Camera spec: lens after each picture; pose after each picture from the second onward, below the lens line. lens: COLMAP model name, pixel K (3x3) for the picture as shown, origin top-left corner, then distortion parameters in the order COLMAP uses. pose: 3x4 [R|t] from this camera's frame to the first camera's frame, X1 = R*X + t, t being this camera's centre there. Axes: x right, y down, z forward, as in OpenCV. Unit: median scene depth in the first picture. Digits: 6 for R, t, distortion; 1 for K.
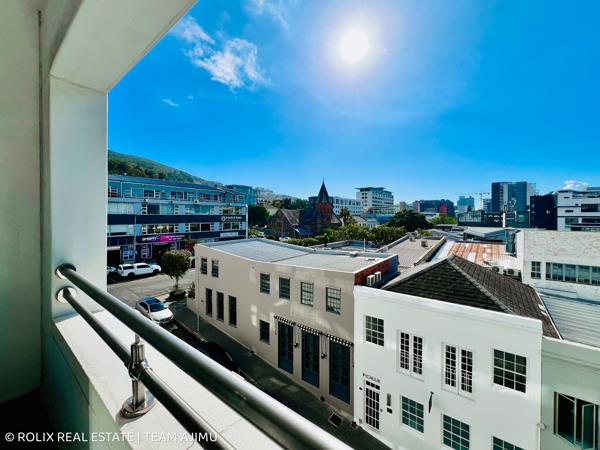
lens RADIAL K [[247.4, 0, 297.5], [0, 247.4, 218.0], [0, 0, 1]] dist [-0.003467, 0.000413]
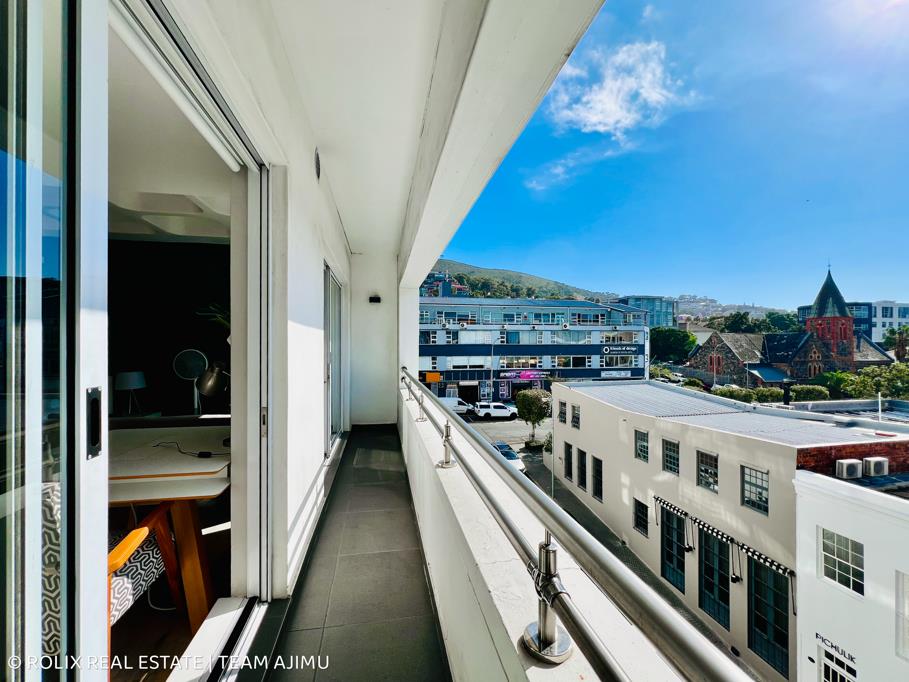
lens RADIAL K [[374.8, 0, 454.7], [0, 374.8, 343.8], [0, 0, 1]] dist [-0.003467, 0.000413]
pose [[0.763793, -0.005703, -0.645436, 0.094288], [-0.002762, 0.999923, -0.012104, 0.000147], [0.645455, 0.011028, 0.763719, -0.077239]]
